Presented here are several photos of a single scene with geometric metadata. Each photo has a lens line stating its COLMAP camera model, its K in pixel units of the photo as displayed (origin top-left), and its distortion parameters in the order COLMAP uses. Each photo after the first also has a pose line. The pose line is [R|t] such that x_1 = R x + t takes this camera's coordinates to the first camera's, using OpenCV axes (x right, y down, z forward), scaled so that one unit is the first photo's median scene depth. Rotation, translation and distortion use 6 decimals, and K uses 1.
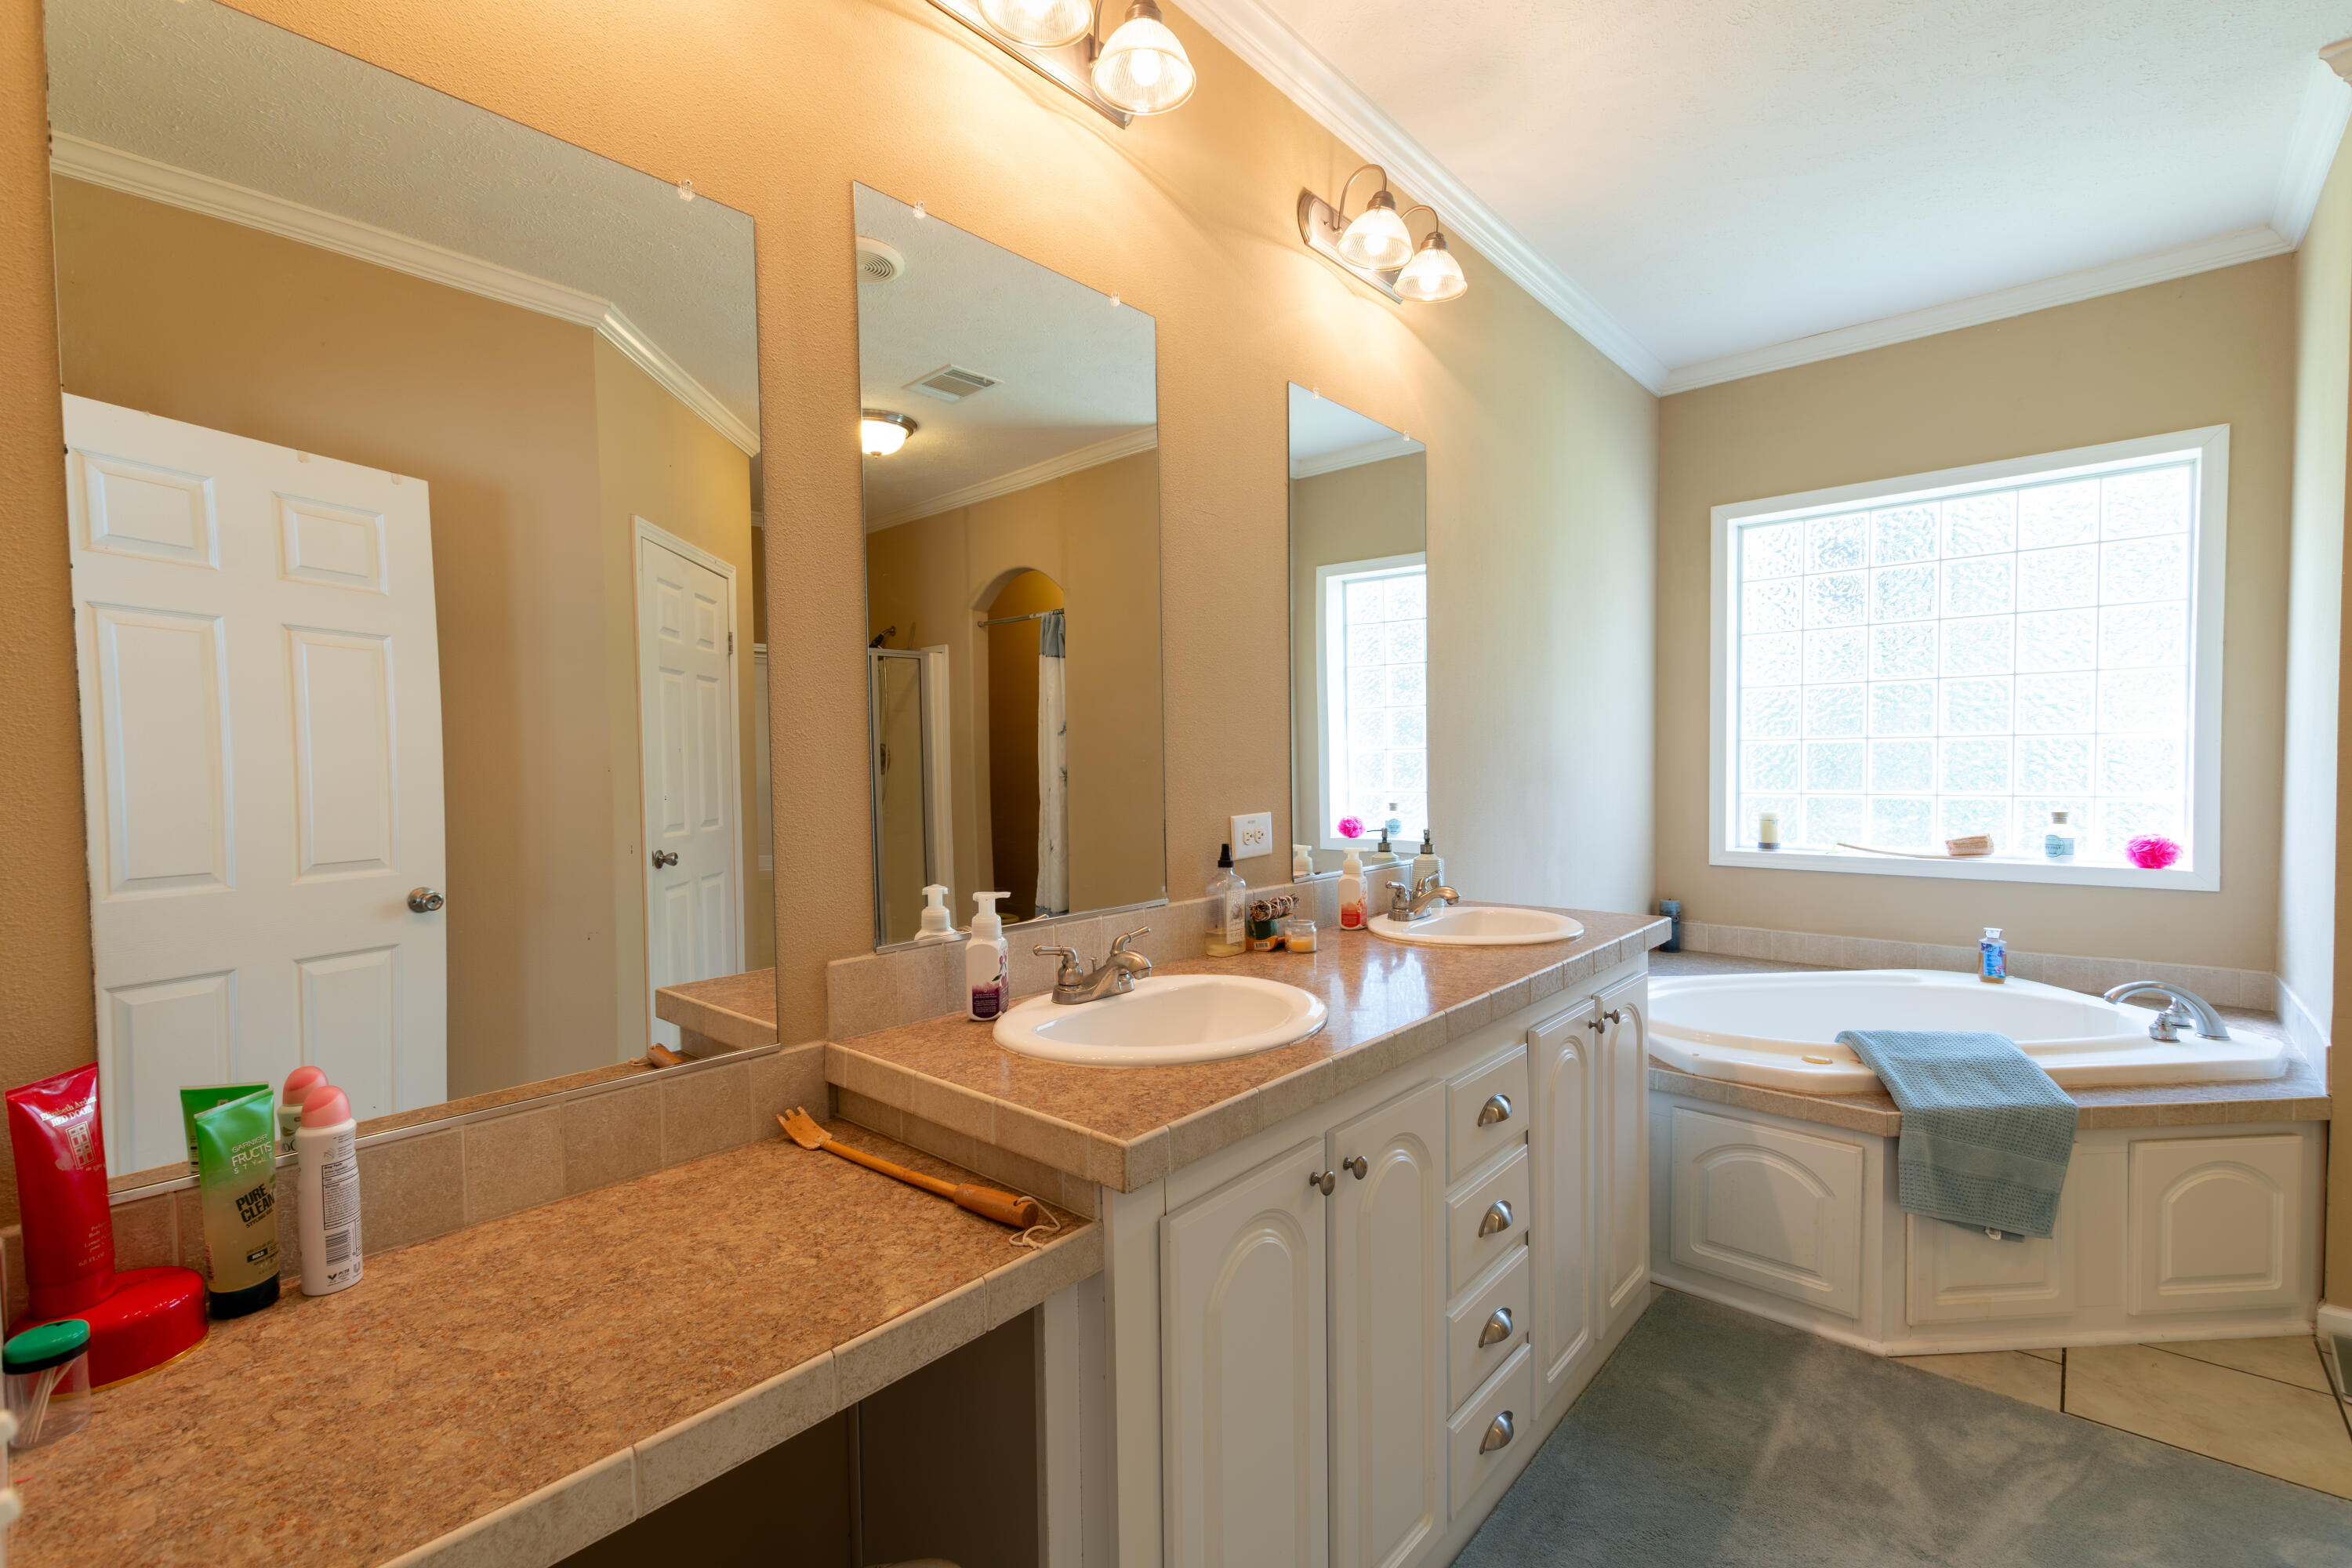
lens RADIAL K [[1023.1, 0, 1171.8], [0, 1023.1, 795.5], [0, 0, 1]] dist [0.011587, -0.005156]
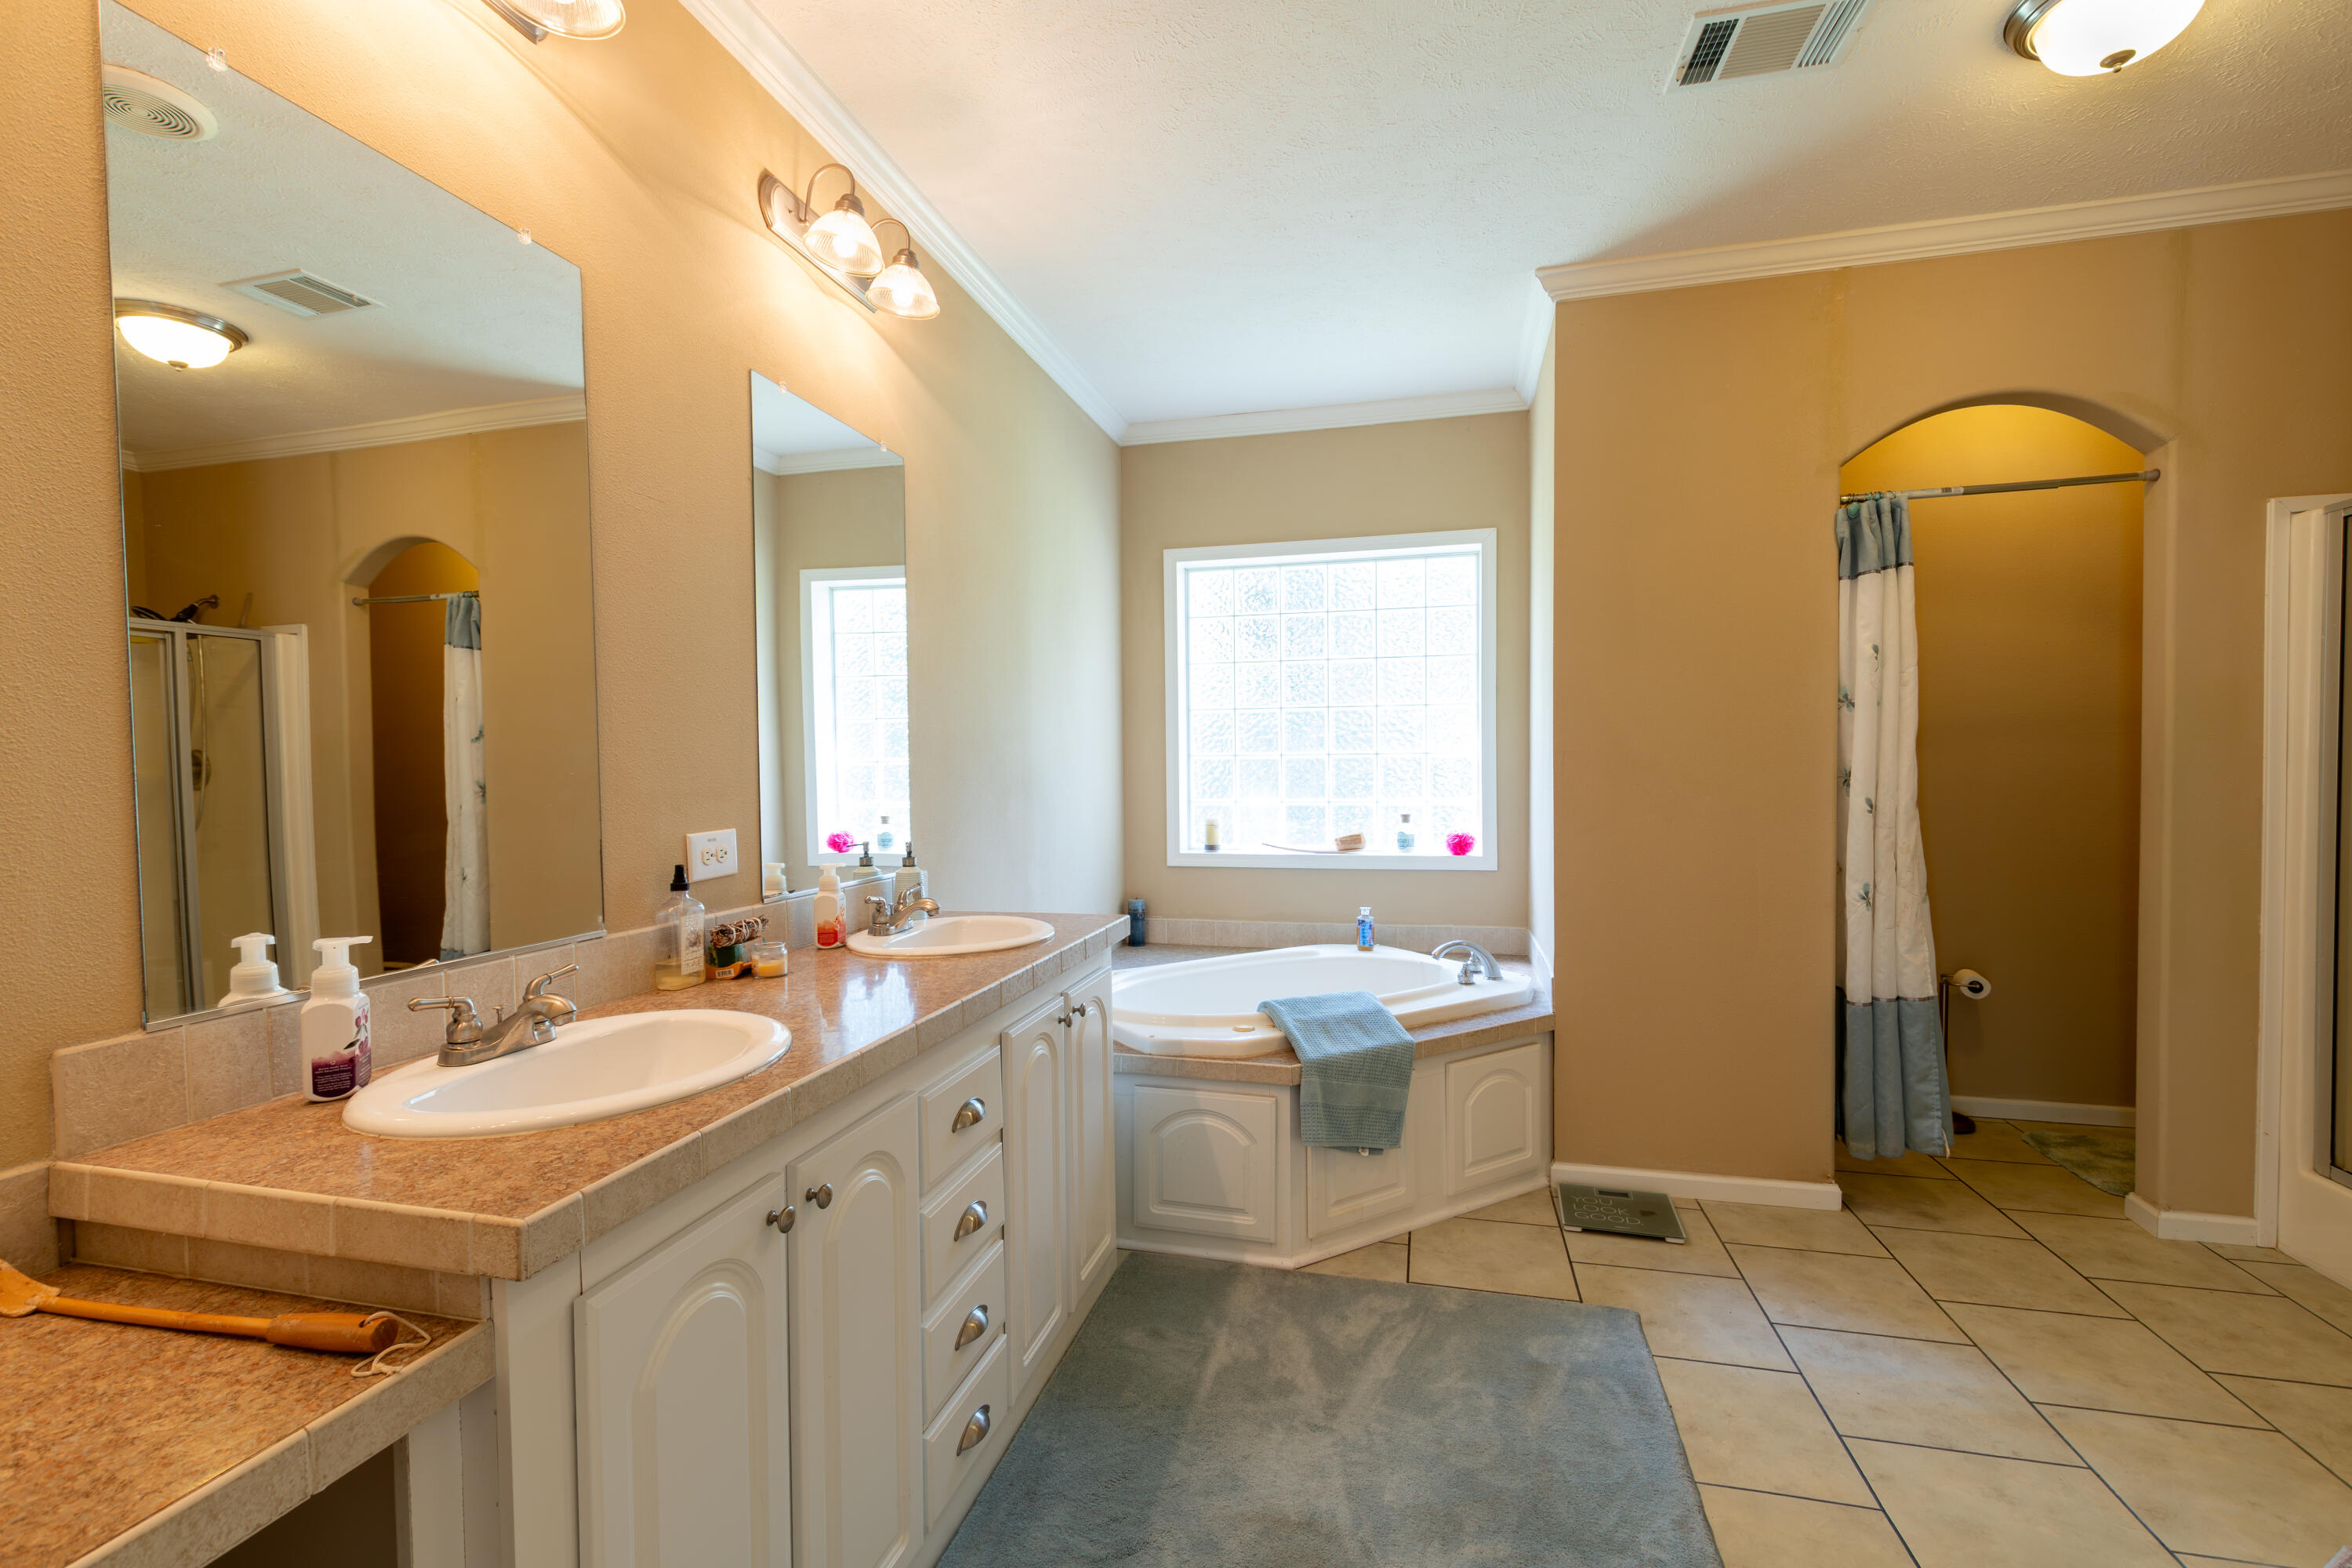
lens RADIAL K [[1023.1, 0, 1171.8], [0, 1023.1, 795.5], [0, 0, 1]] dist [0.011587, -0.005156]
pose [[0.888172, -0.008608, 0.459430, 0.020071], [0.014157, 0.999863, -0.008633, -0.000092], [-0.459293, 0.014172, 0.888172, -0.006226]]
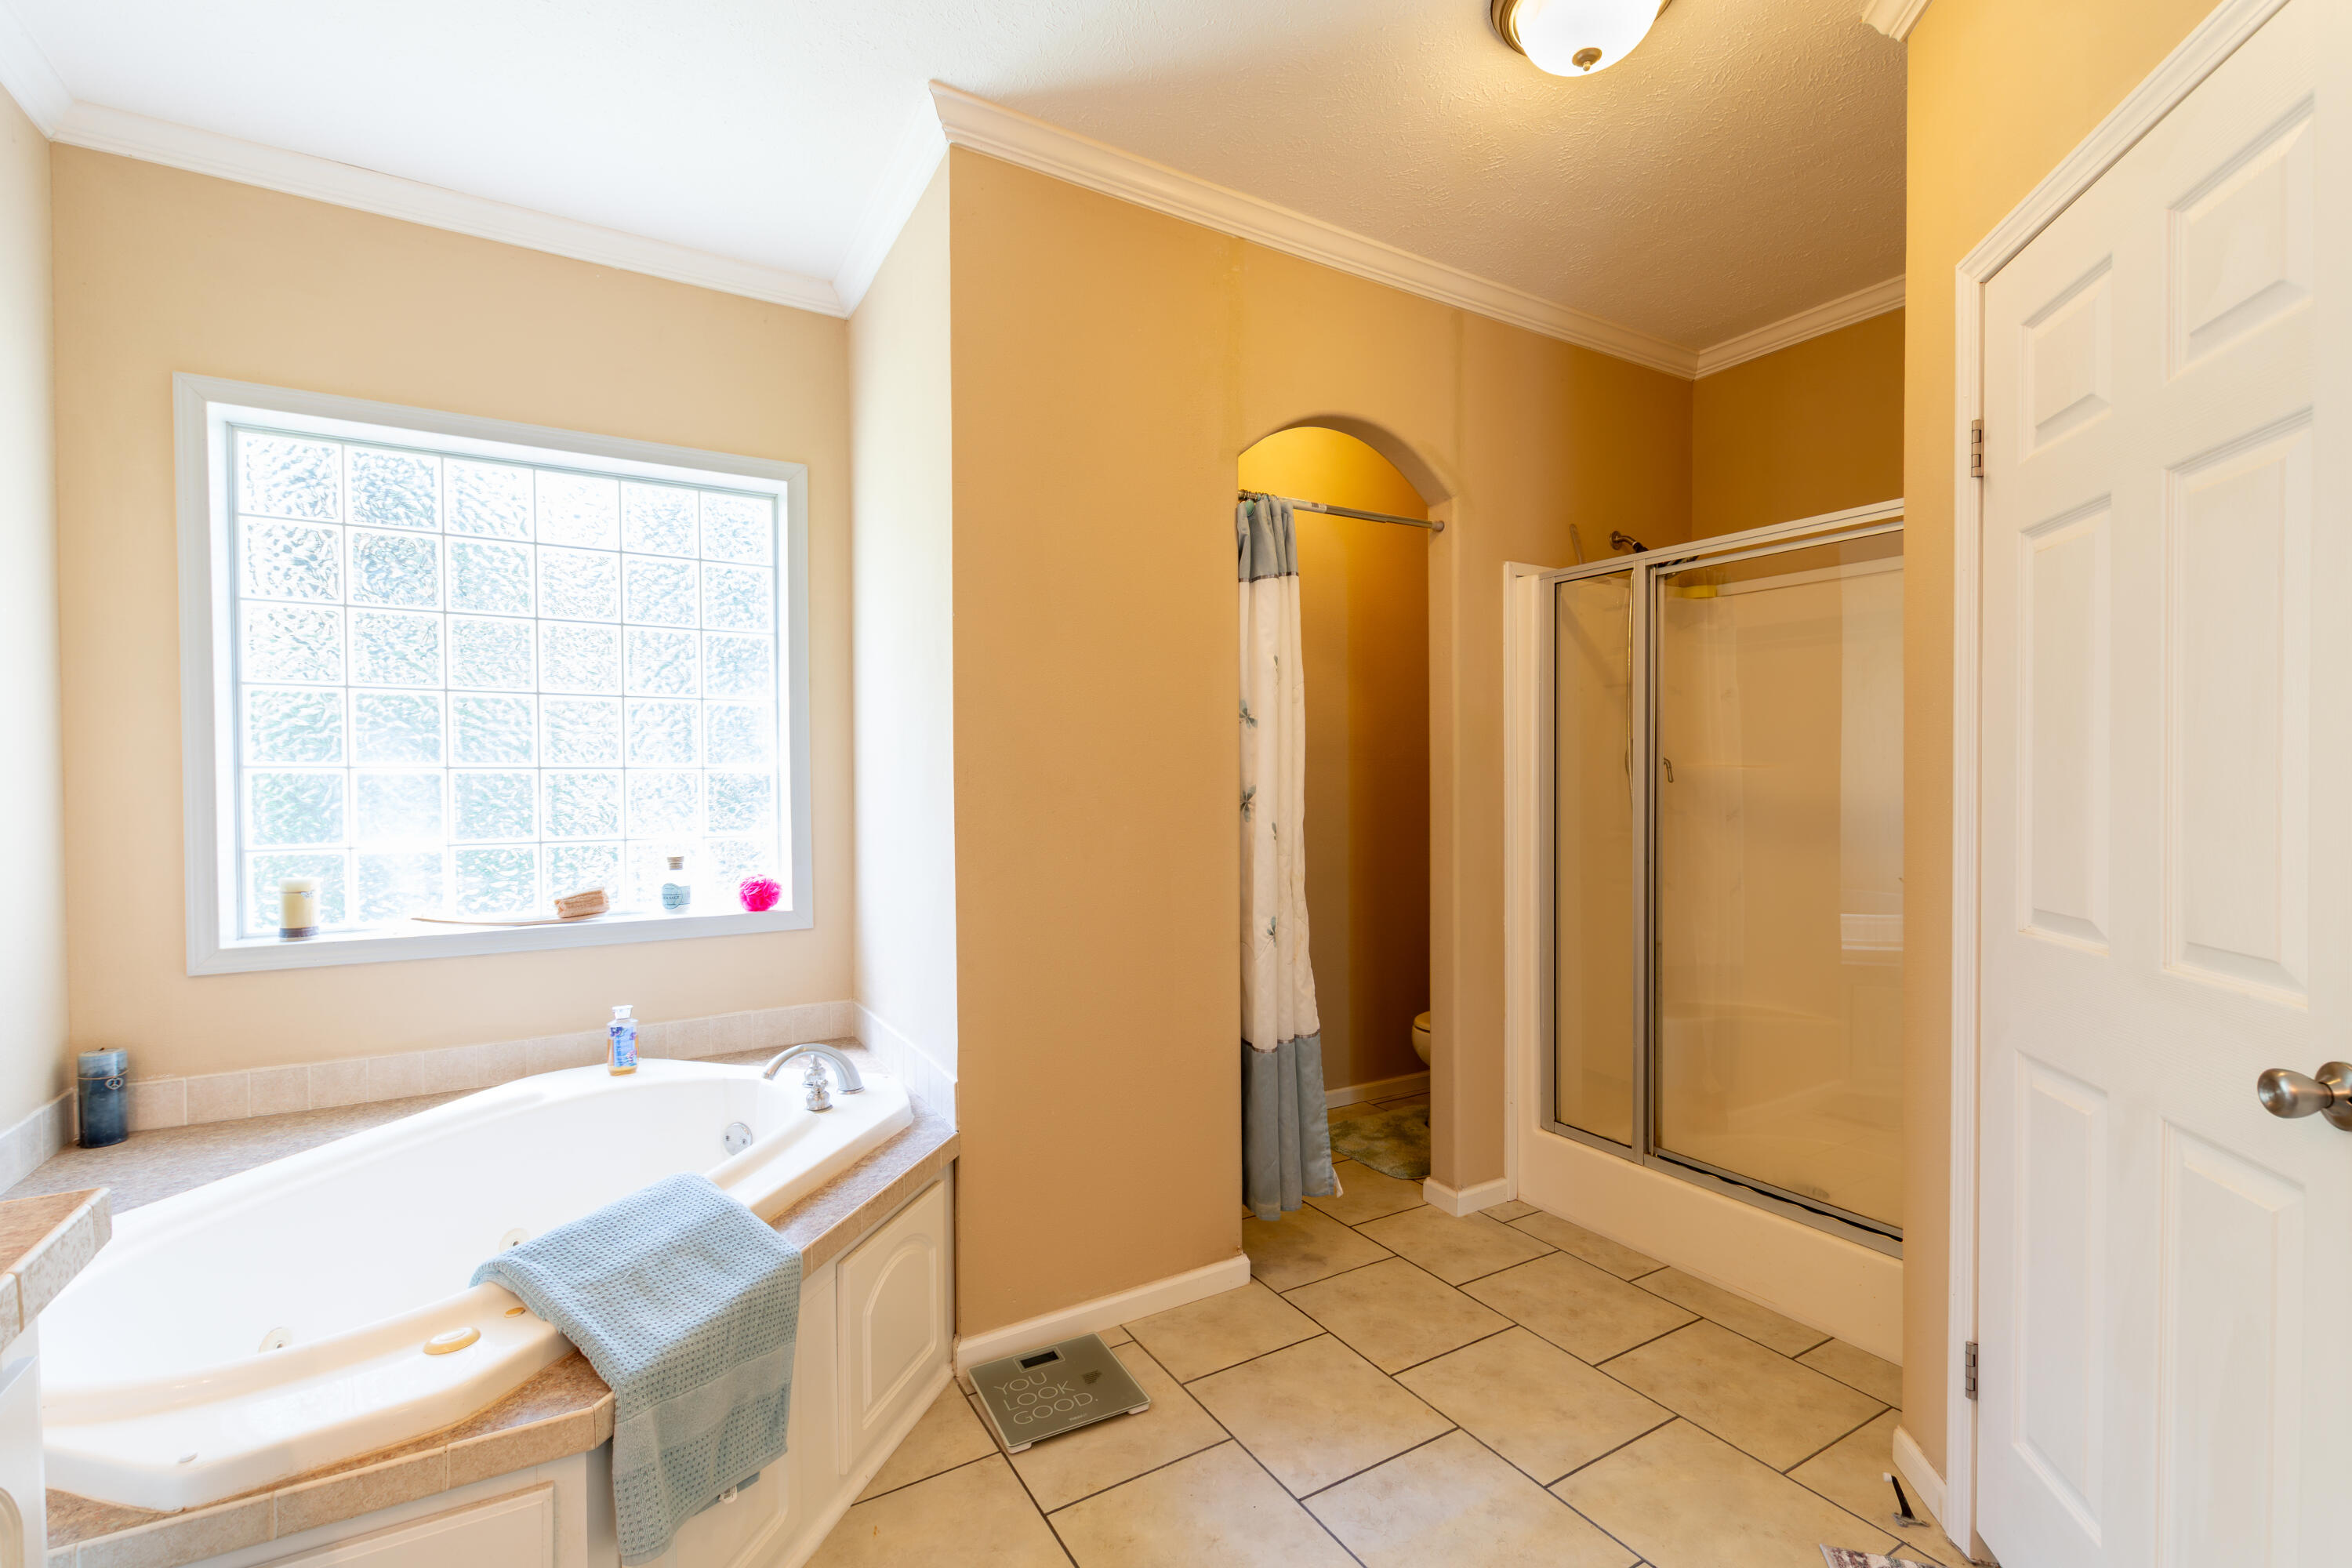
lens RADIAL K [[1023.1, 0, 1171.8], [0, 1023.1, 795.5], [0, 0, 1]] dist [0.011587, -0.005156]
pose [[0.305961, -0.003924, 0.952036, 0.225240], [0.034018, 0.999398, -0.006813, -0.022285], [-0.951436, 0.034471, 0.305911, 0.464234]]
